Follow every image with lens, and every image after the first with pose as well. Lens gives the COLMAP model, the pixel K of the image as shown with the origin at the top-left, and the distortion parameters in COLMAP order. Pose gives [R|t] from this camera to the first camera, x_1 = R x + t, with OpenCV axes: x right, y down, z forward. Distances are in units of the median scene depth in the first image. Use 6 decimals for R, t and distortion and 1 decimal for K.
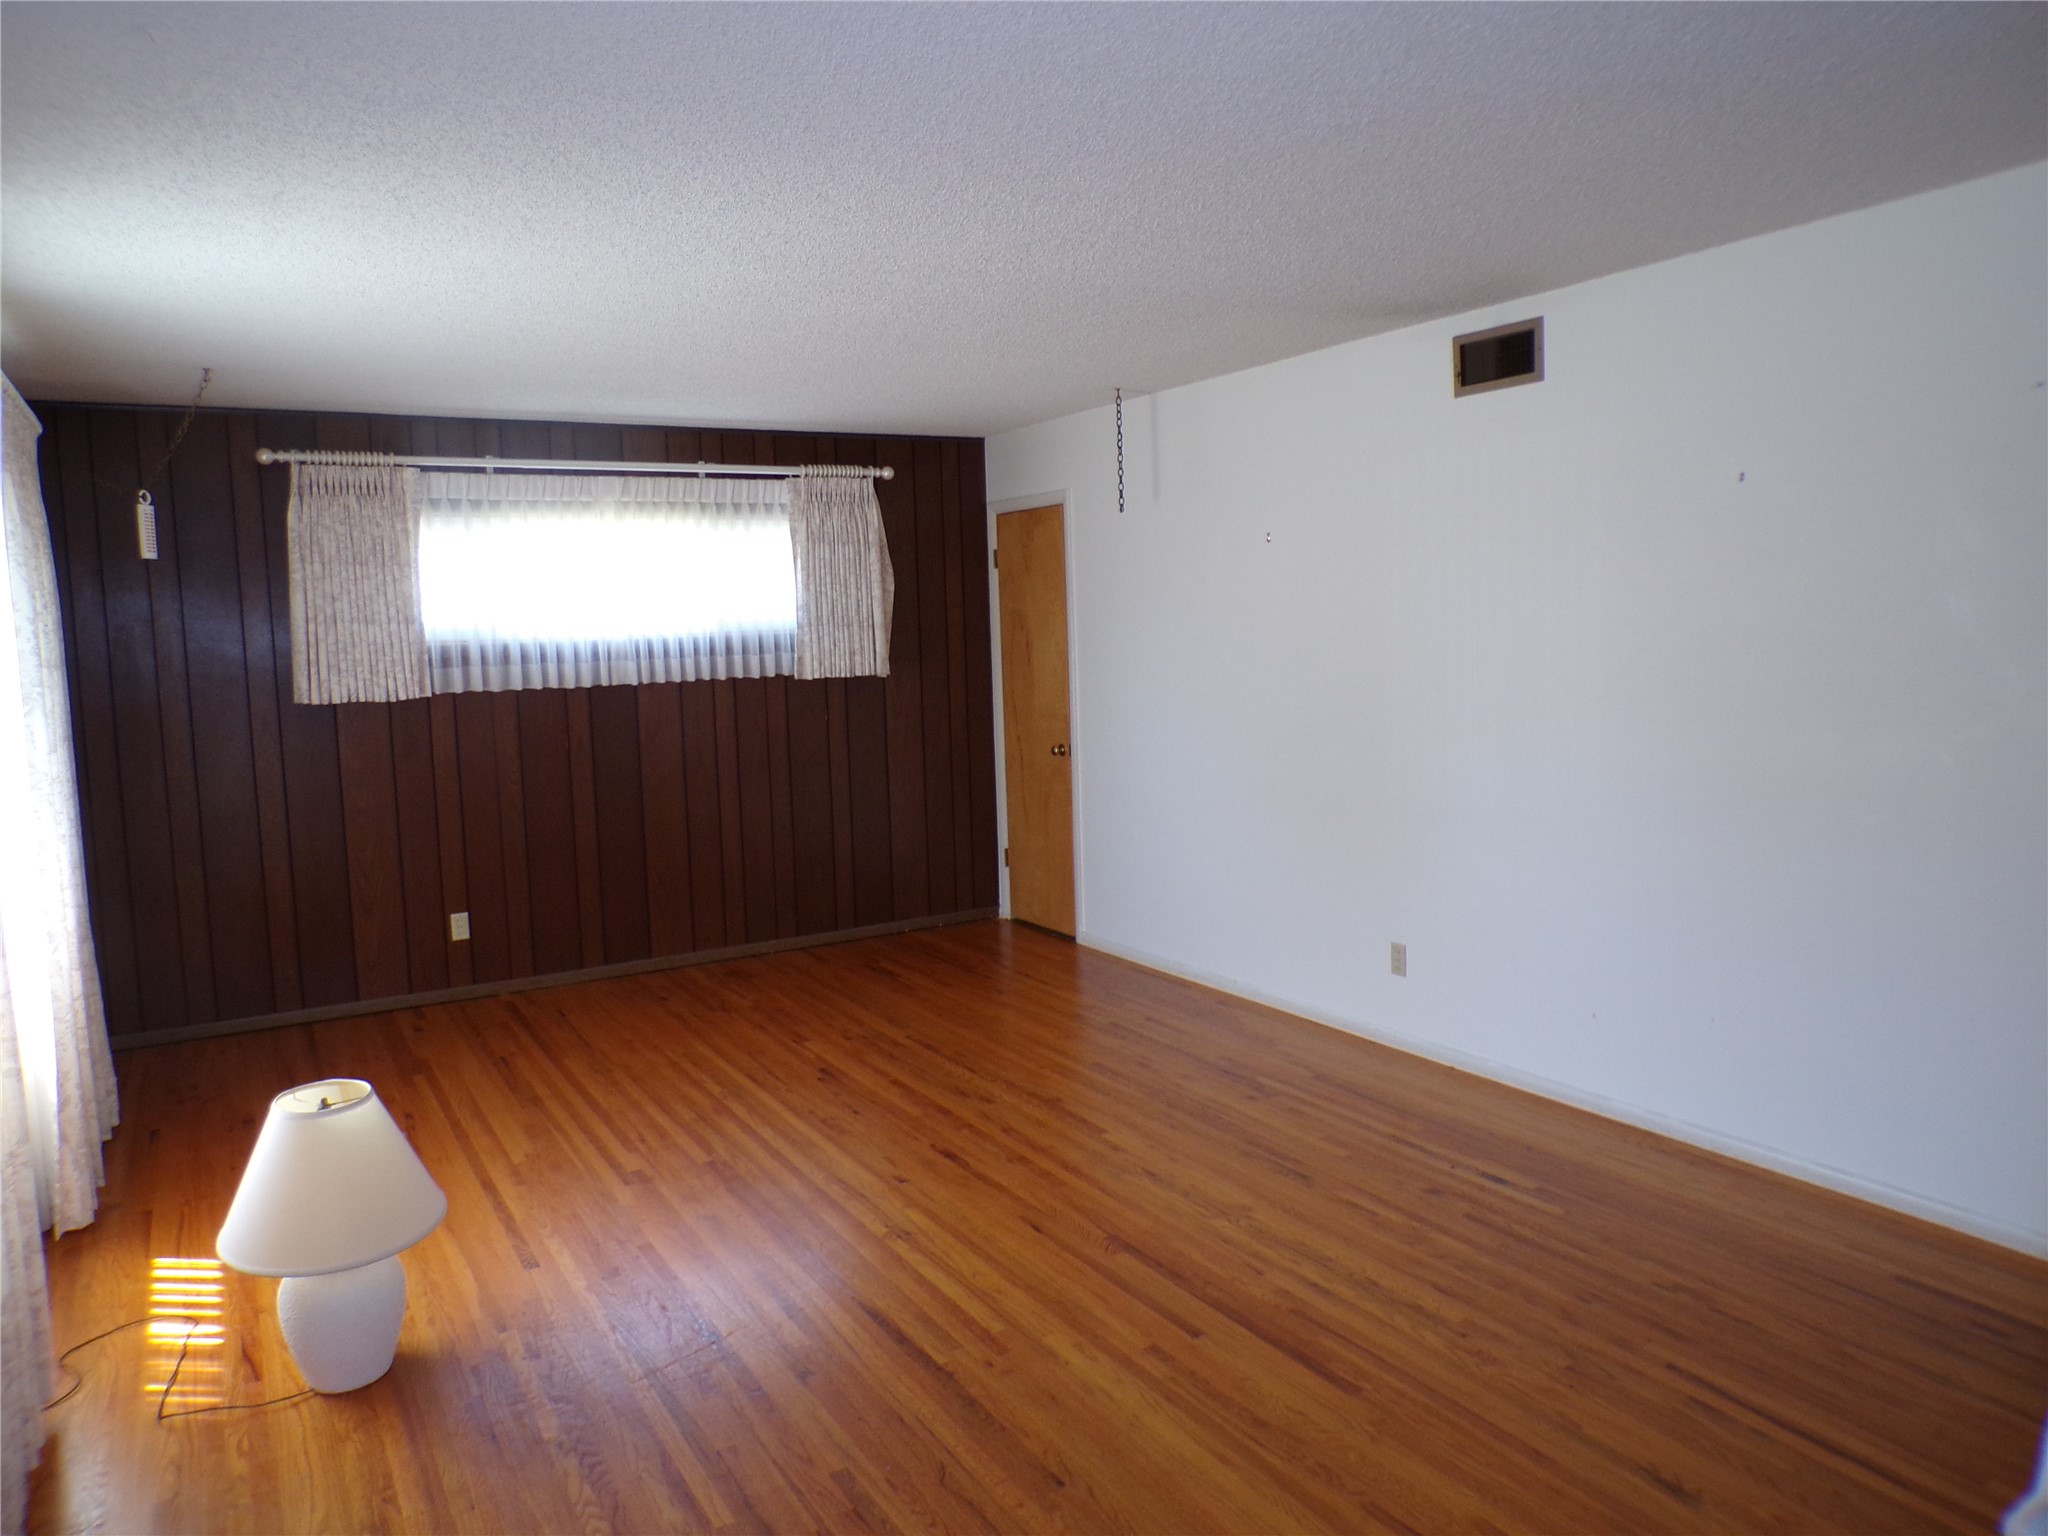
lens RADIAL K [[1383.7, 0, 1003.1], [0, 1383.7, 762.9], [0, 0, 1]] dist [-0.059475, 0.035371]
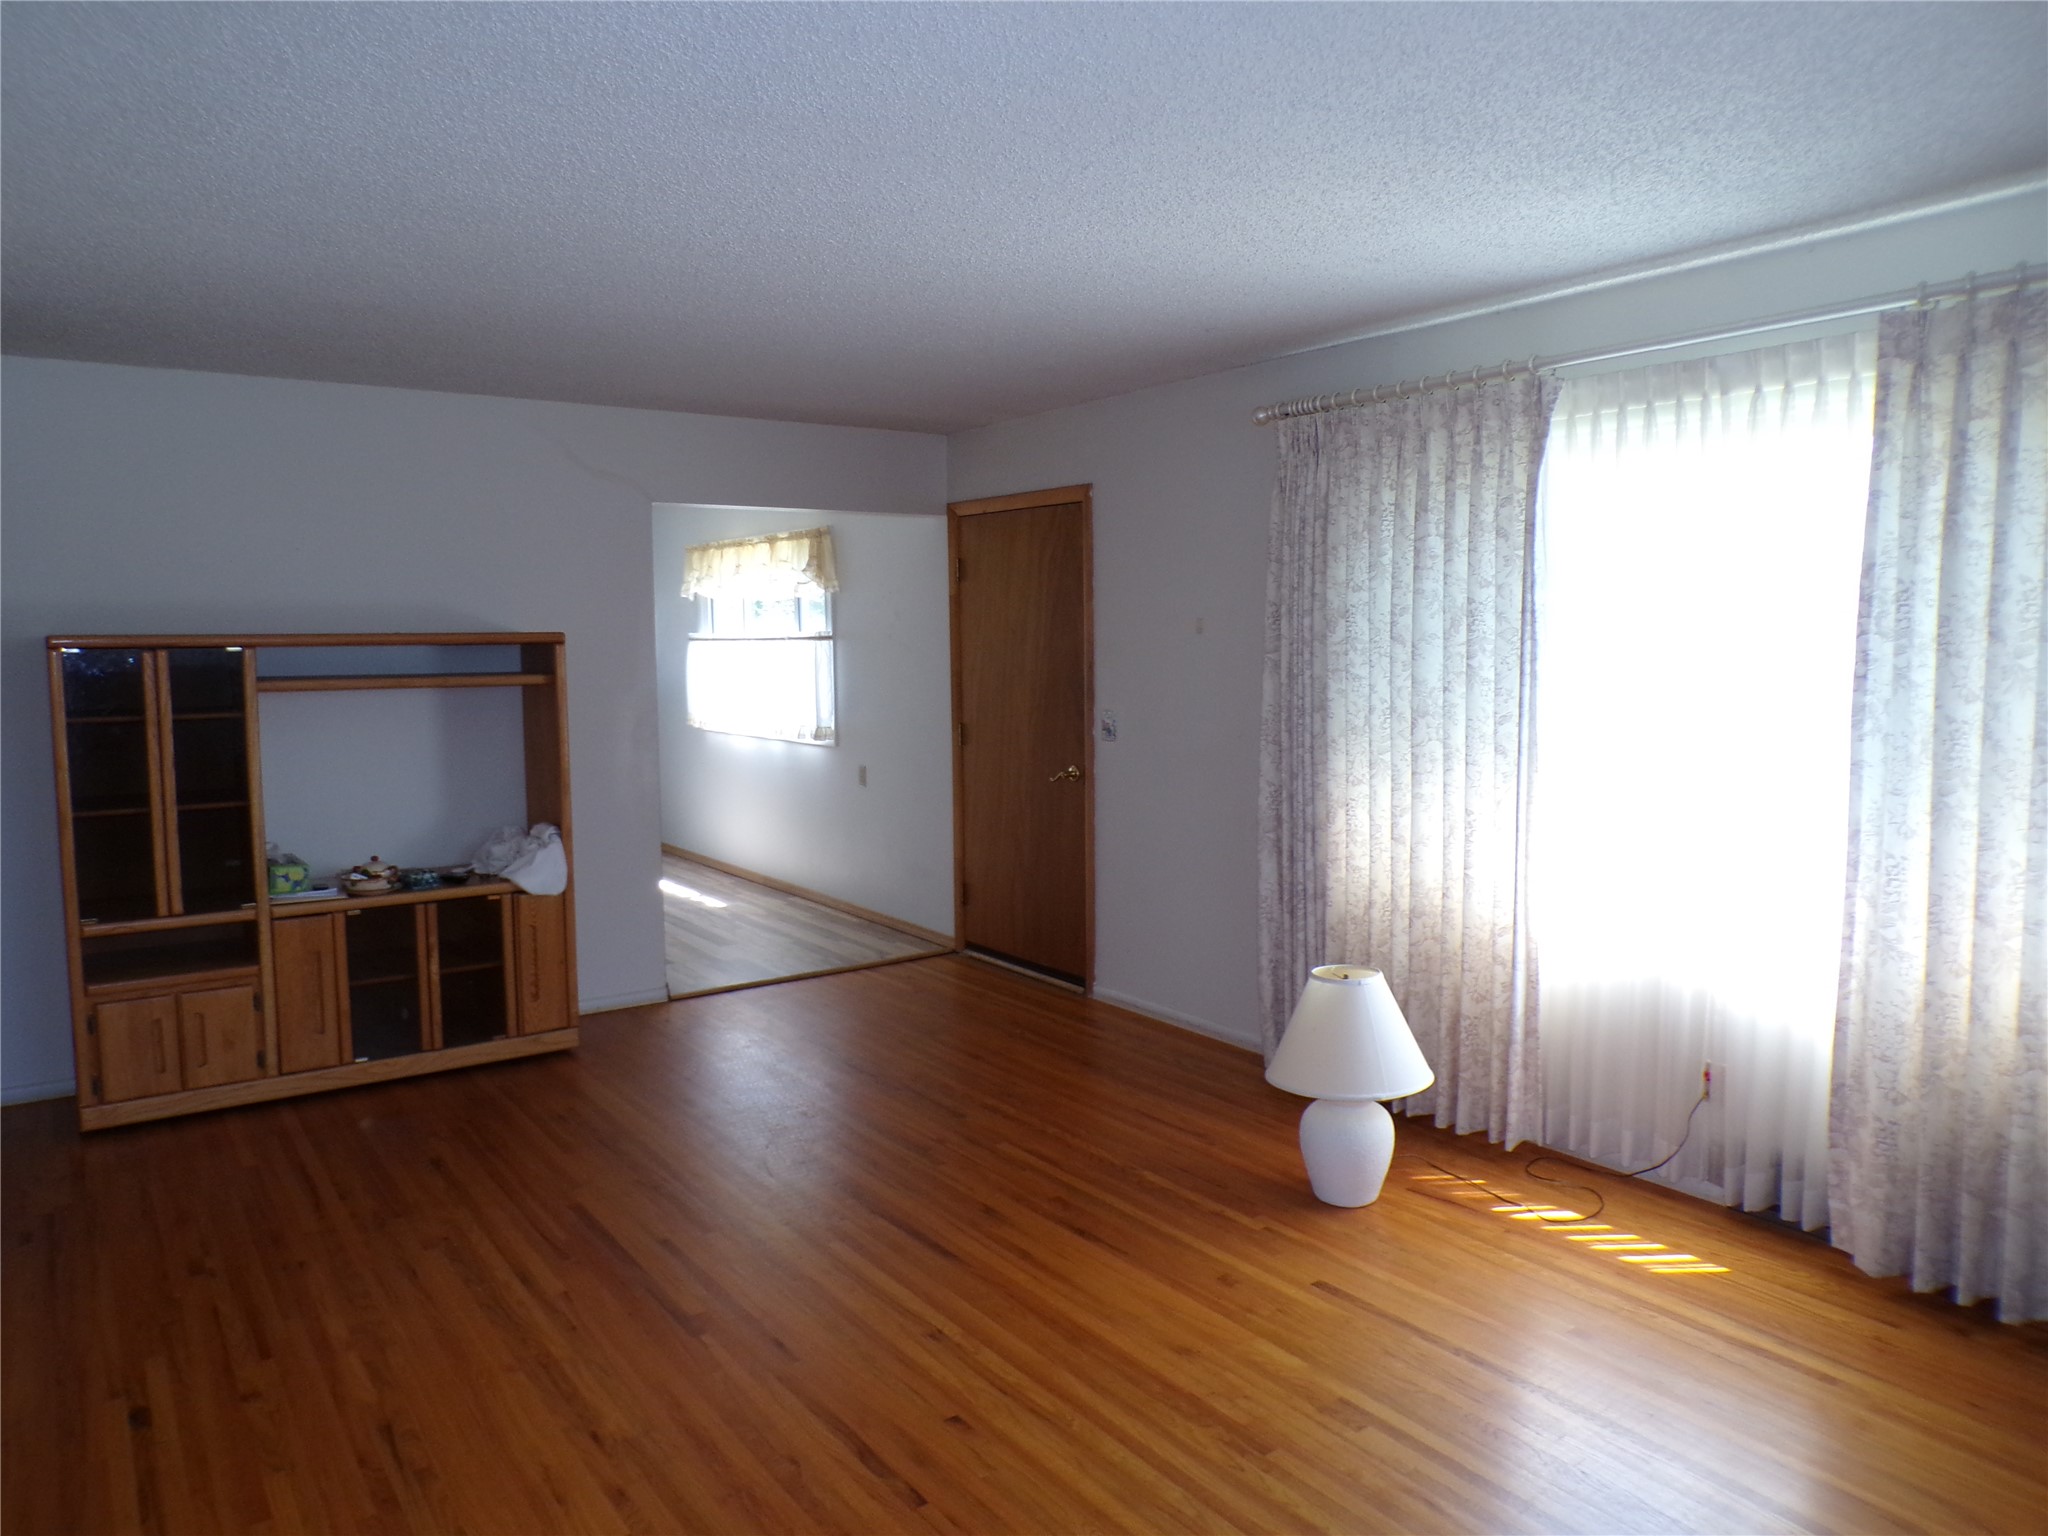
lens RADIAL K [[1356.1, 0, 1024.0], [0, 1356.1, 768.0], [0, 0, 1]] dist [-0.060507, 0.028554]
pose [[-0.993986, 0.050244, -0.097299, -0.070823], [0.029079, 0.977732, 0.207831, -0.199599], [0.105575, 0.203752, -0.973313, 1.952907]]
